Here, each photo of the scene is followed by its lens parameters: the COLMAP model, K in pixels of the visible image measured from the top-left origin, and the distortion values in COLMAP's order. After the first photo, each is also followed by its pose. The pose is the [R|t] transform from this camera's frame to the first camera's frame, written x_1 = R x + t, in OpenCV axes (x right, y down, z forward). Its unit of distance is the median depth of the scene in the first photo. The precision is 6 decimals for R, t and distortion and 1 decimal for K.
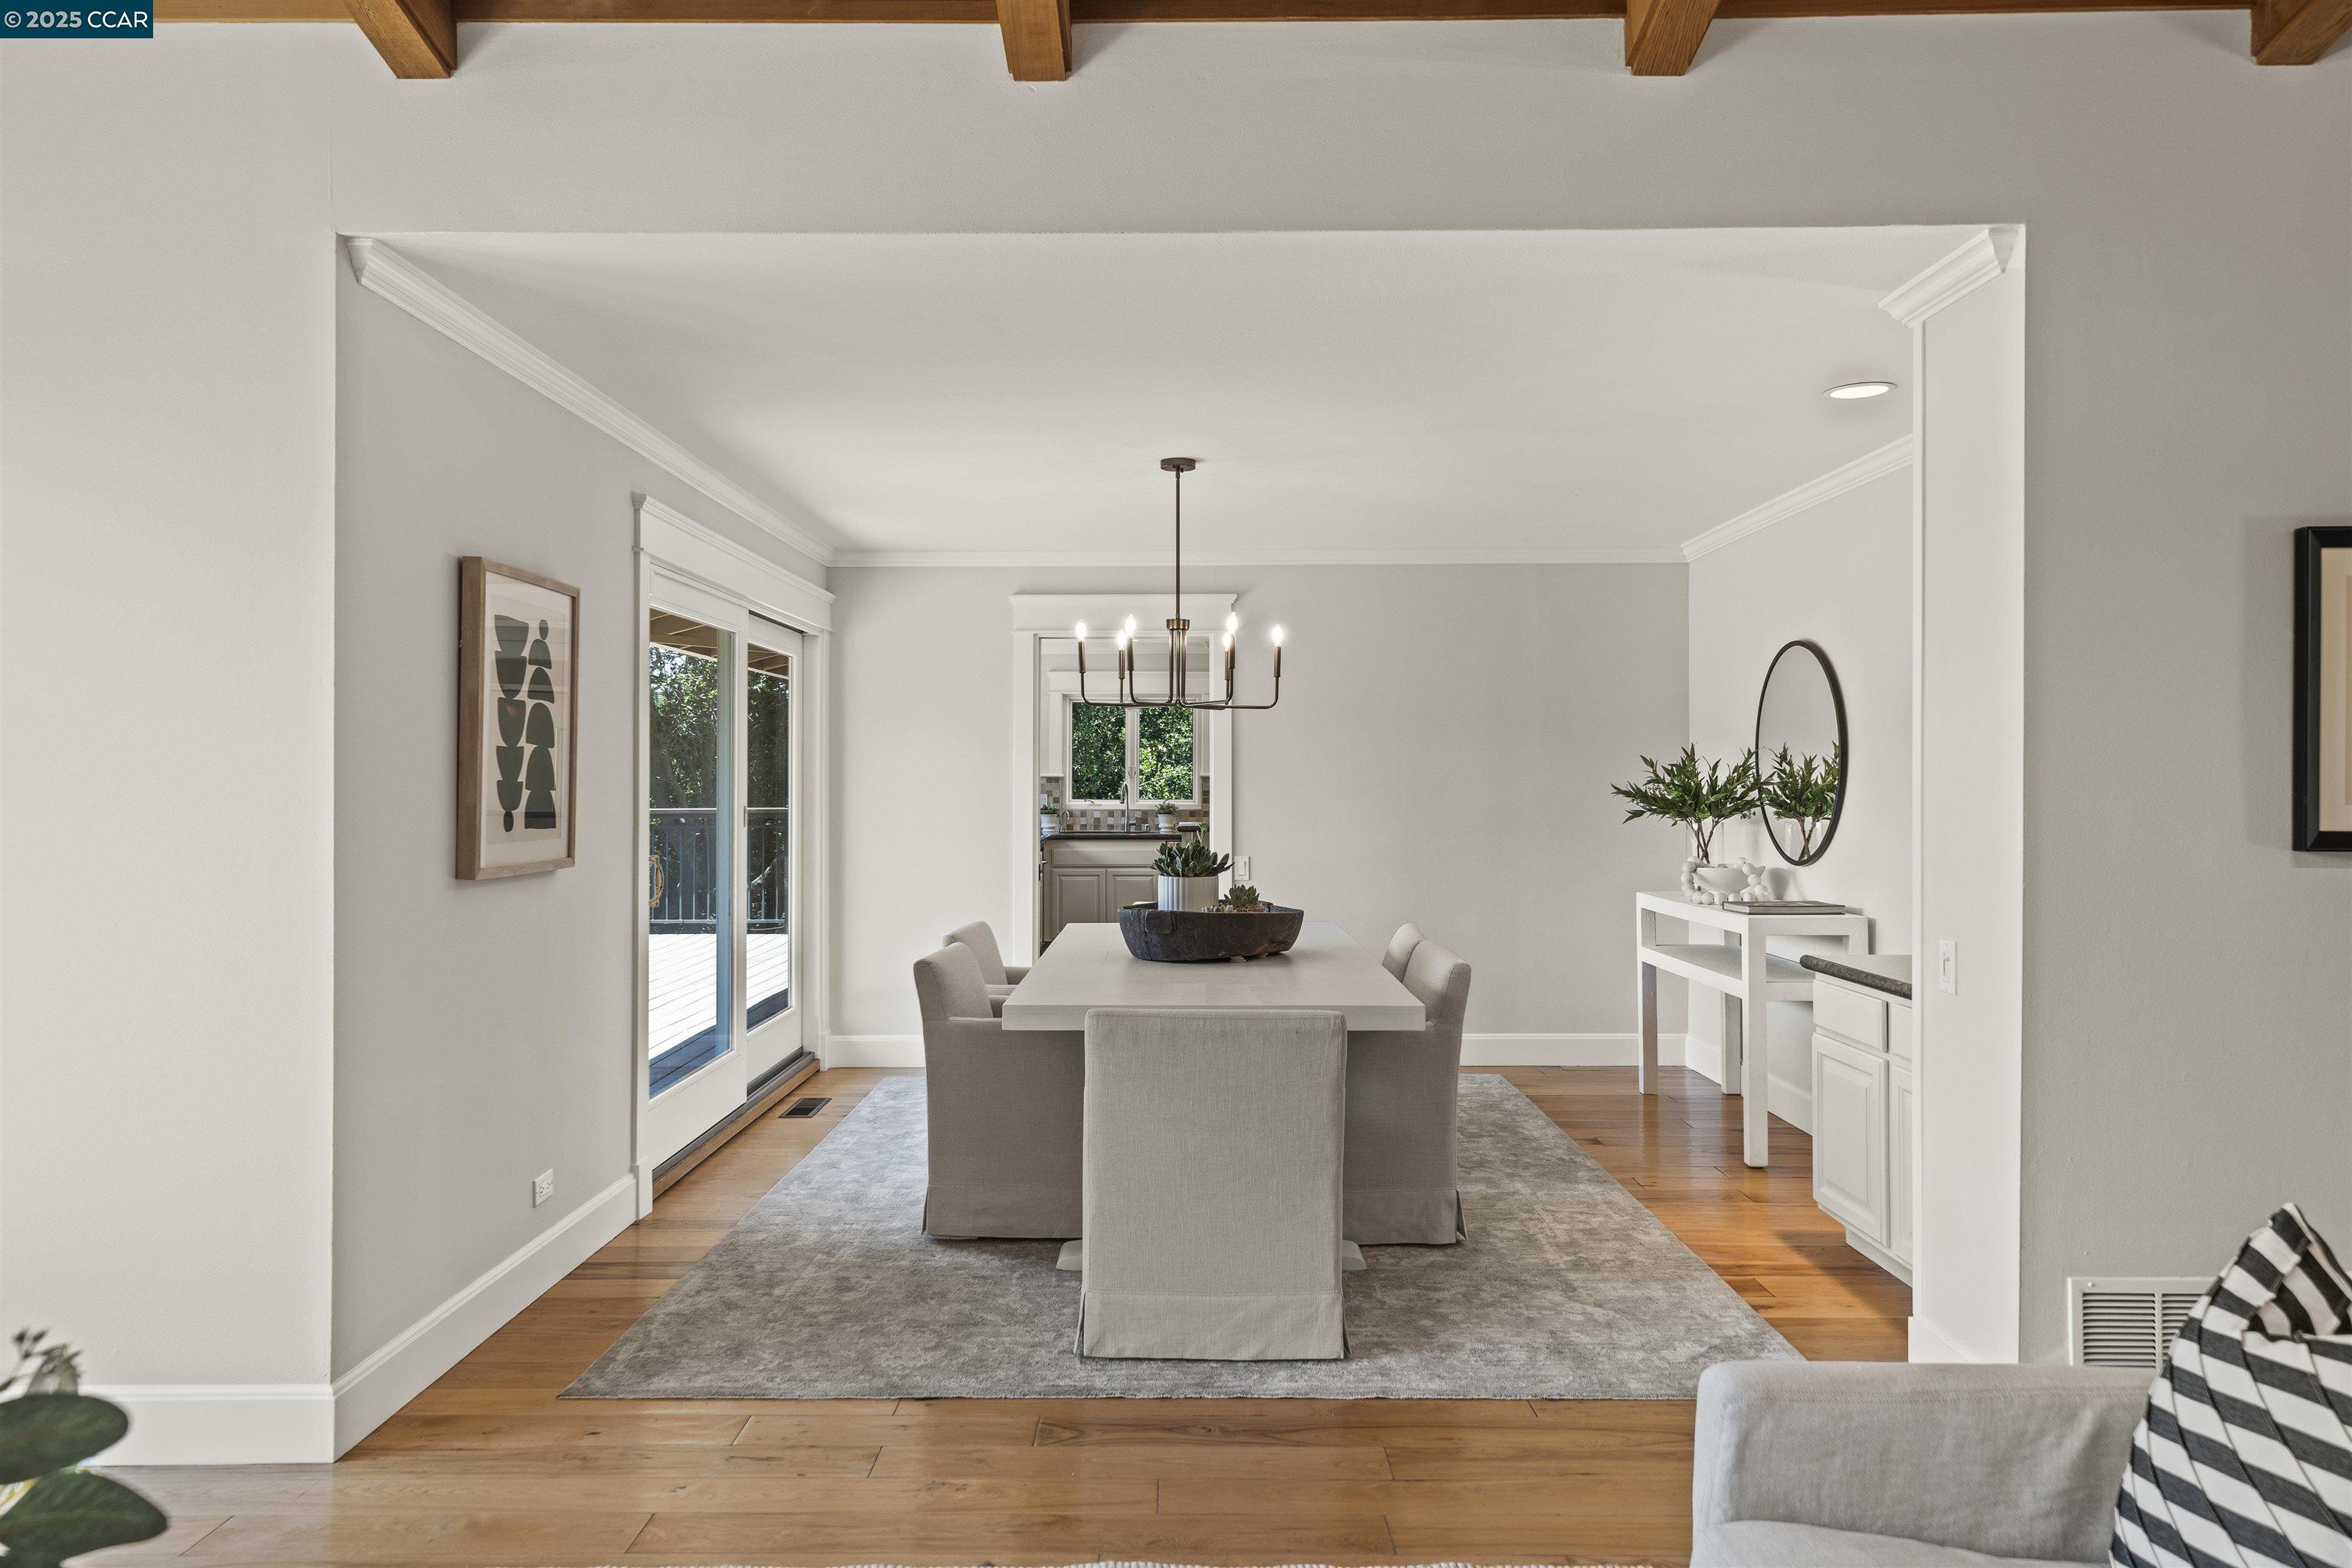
lens RADIAL K [[1572.1, 0, 1169.8], [0, 1572.1, 783.3], [0, 0, 1]] dist [0.016951, -0.001622]
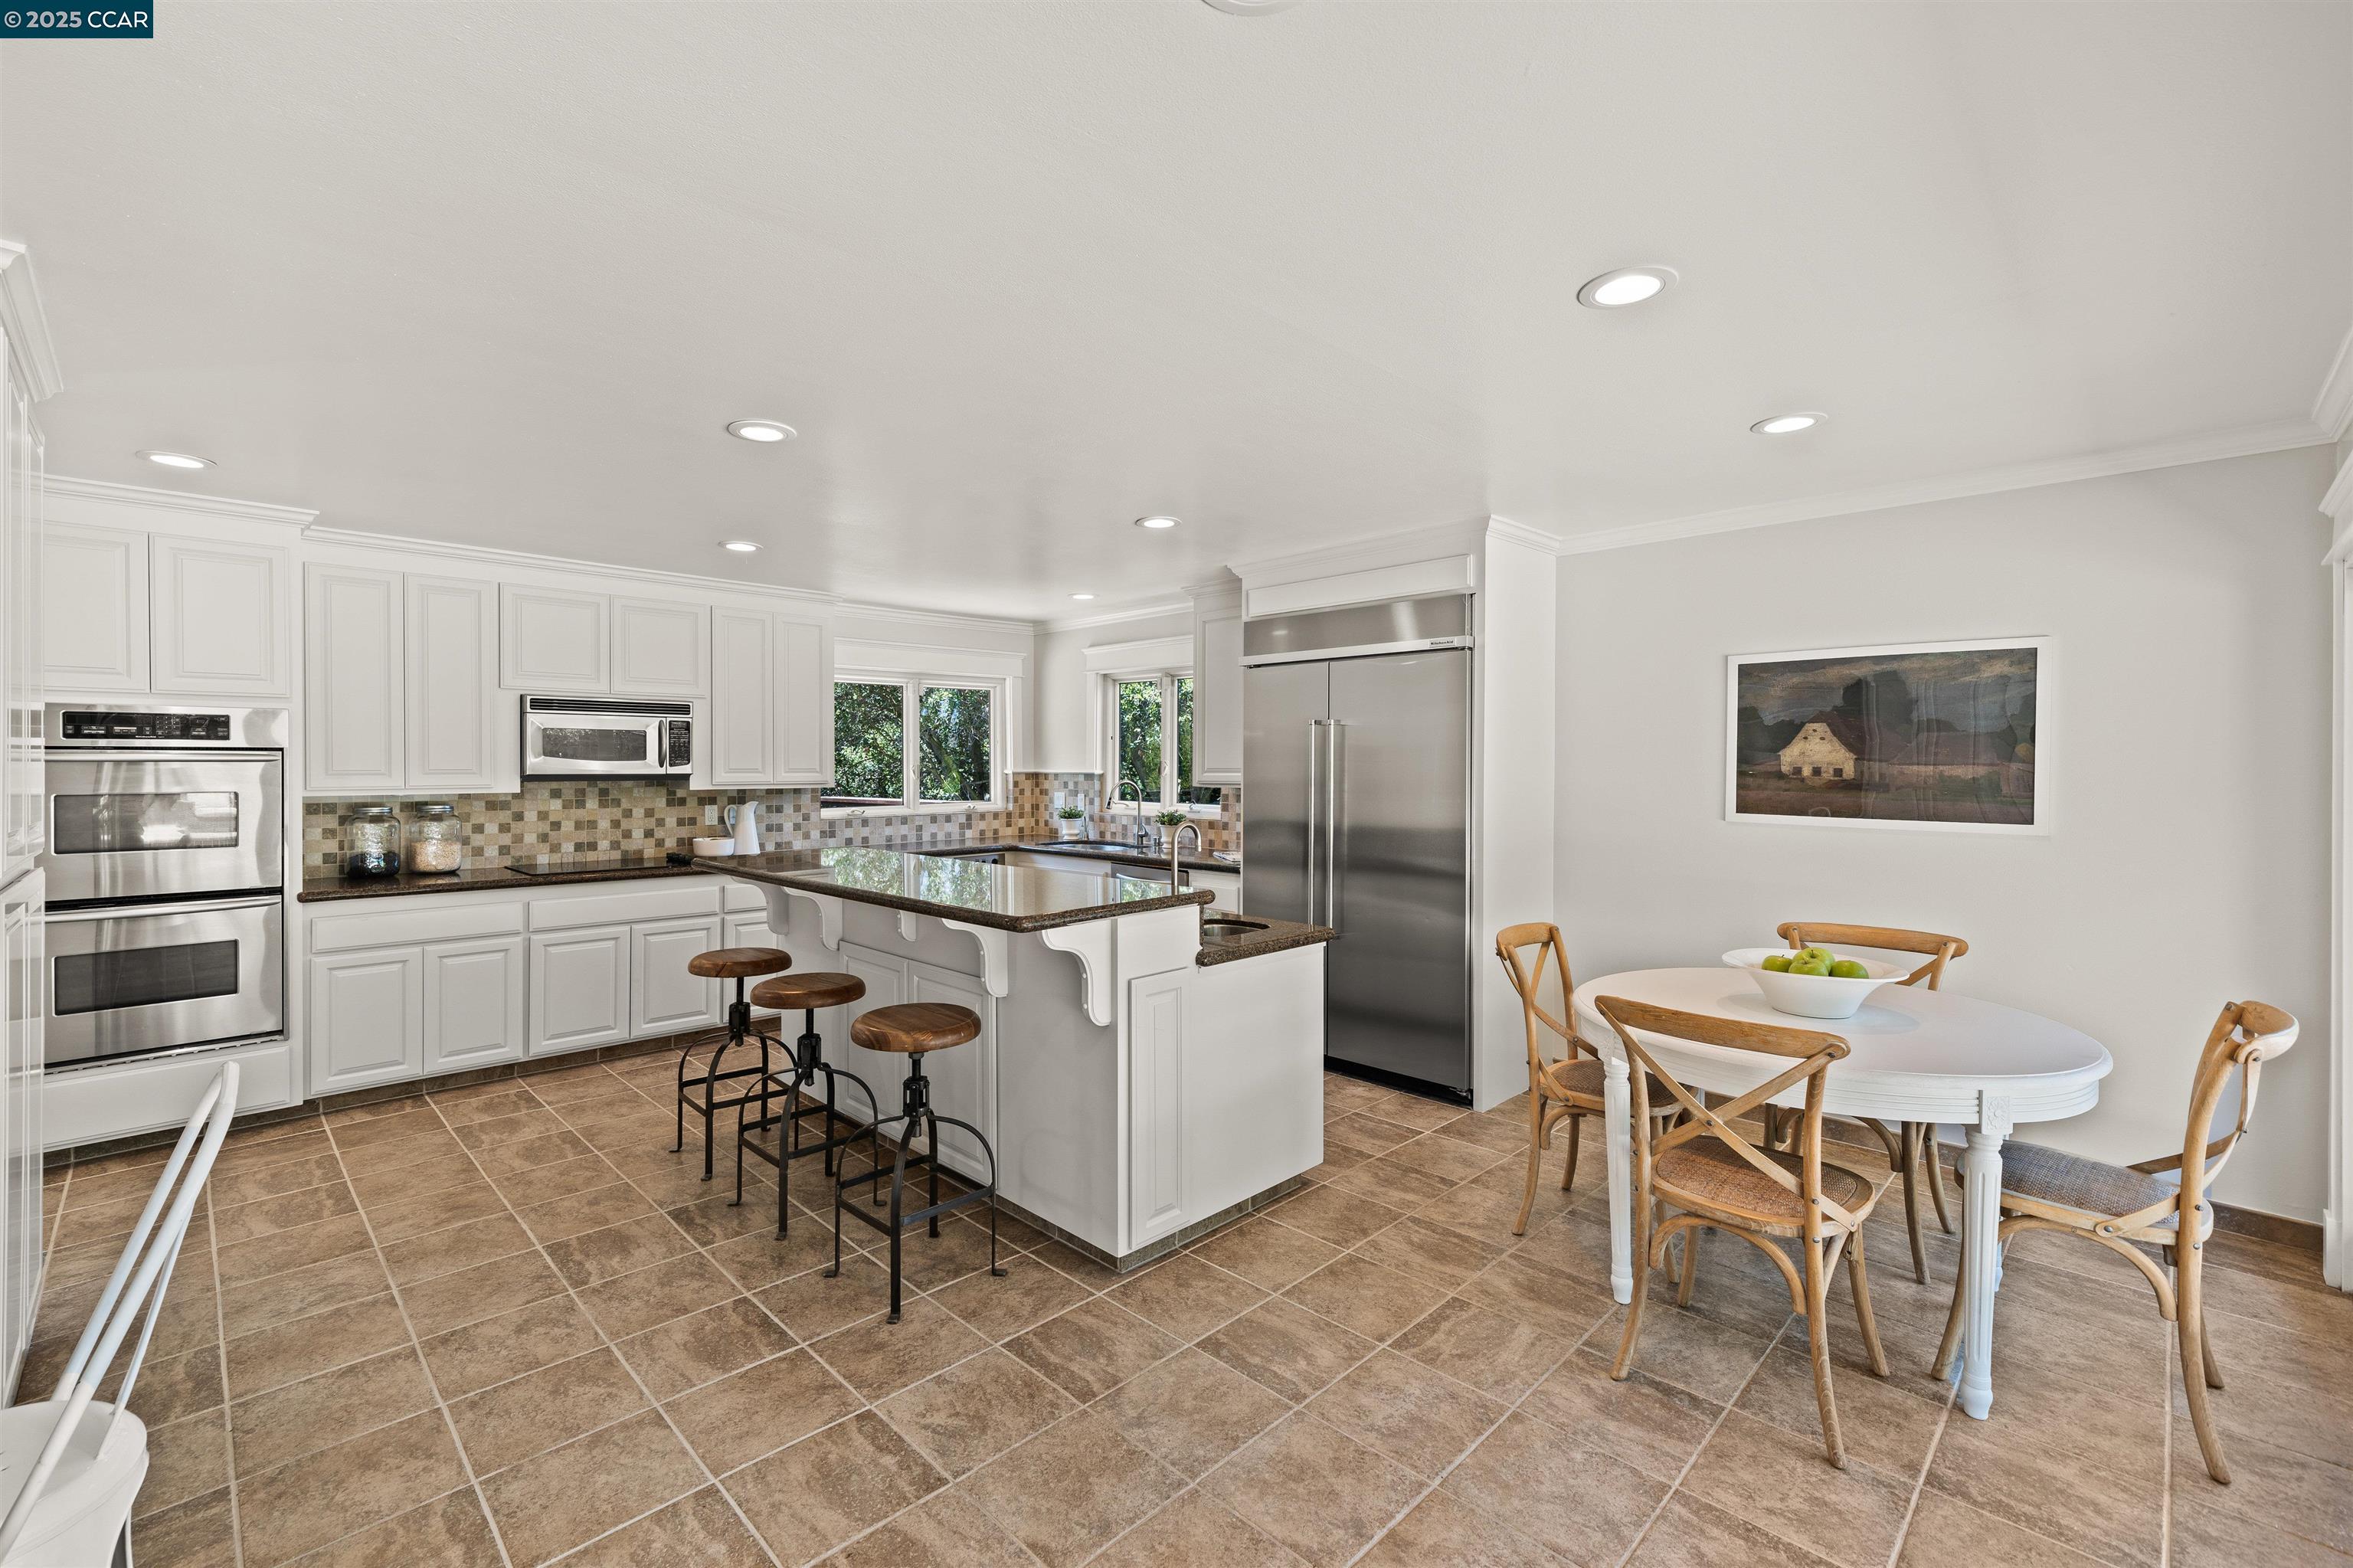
lens RADIAL K [[995.8, 0, 1171.2], [0, 995.8, 767.7], [0, 0, 1]] dist [-0.000587, -0.000210]
pose [[0.714994, 0.001001, -0.699130, 0.334758], [-0.001441, 0.999999, -0.000042, -0.007311], [0.699129, 0.001038, 0.714995, 0.665762]]
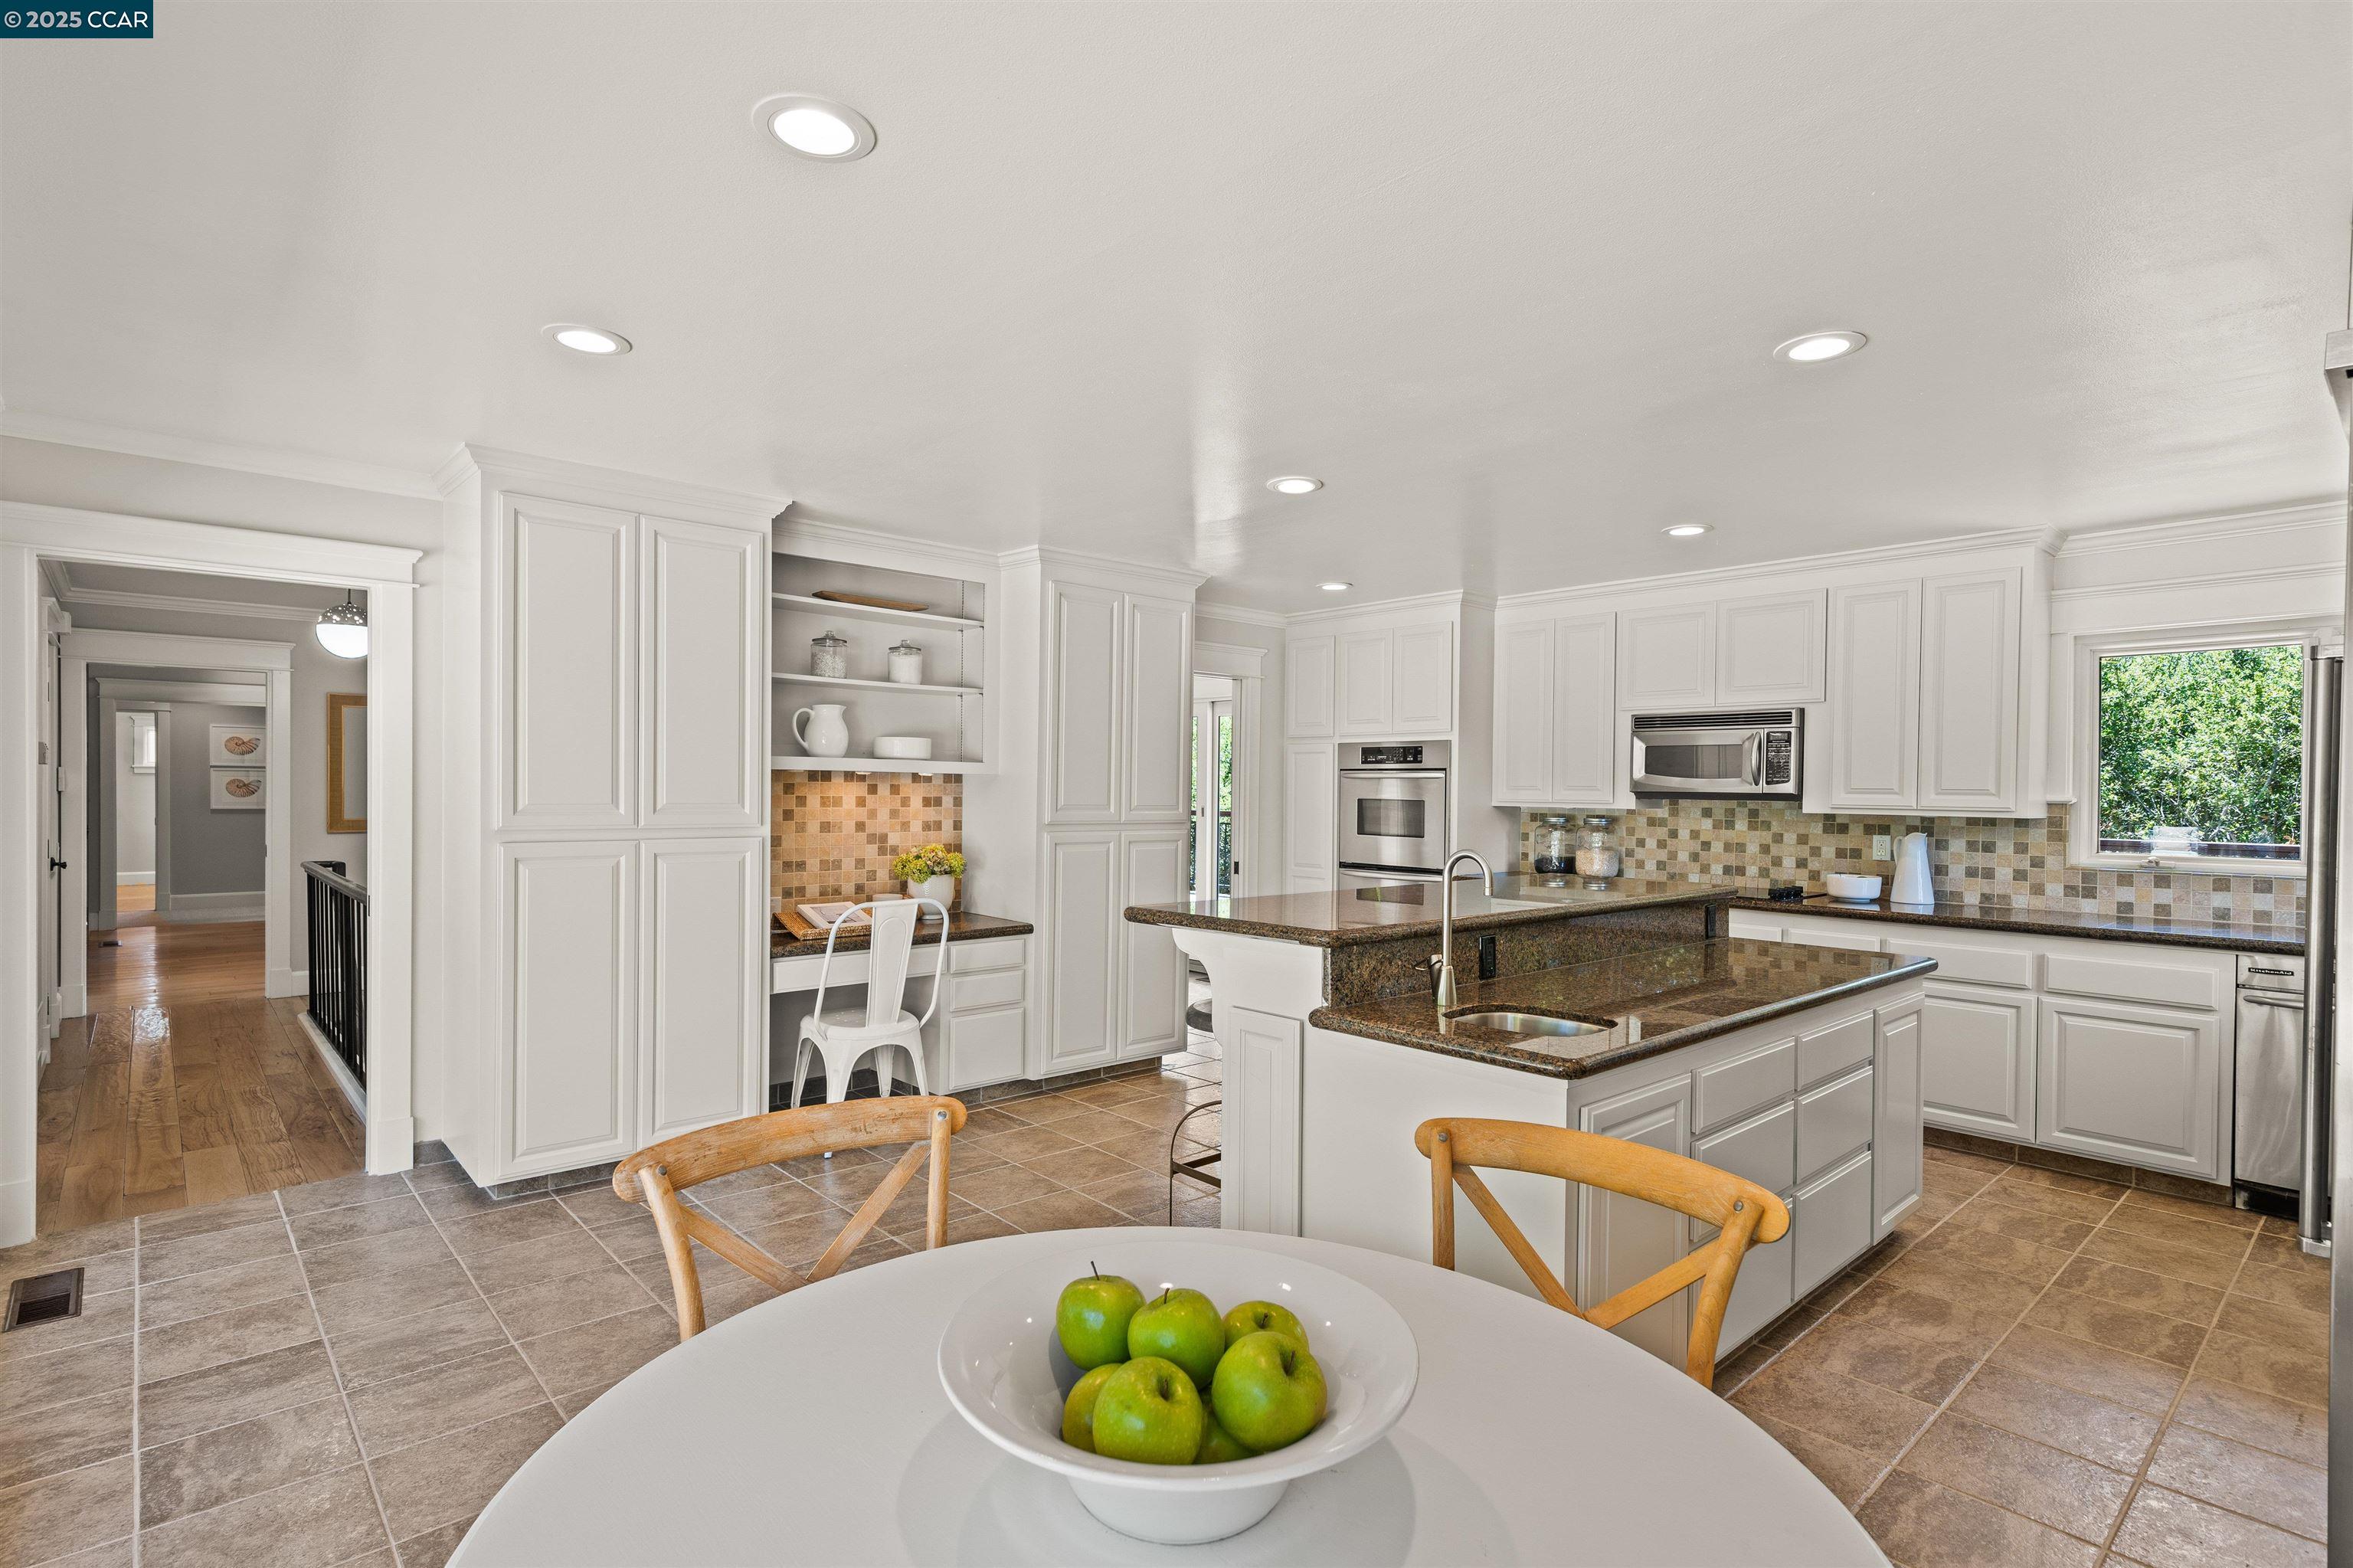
lens RADIAL K [[1149.6, 0, 1162.6], [0, 1149.6, 795.7], [0, 0, 1]] dist [0.006838, 0.000010]
pose [[-0.740822, -0.003731, -0.671691, 0.338529], [-0.014268, 0.999846, 0.010183, -0.004736], [0.671549, 0.017127, -0.740762, 0.971881]]
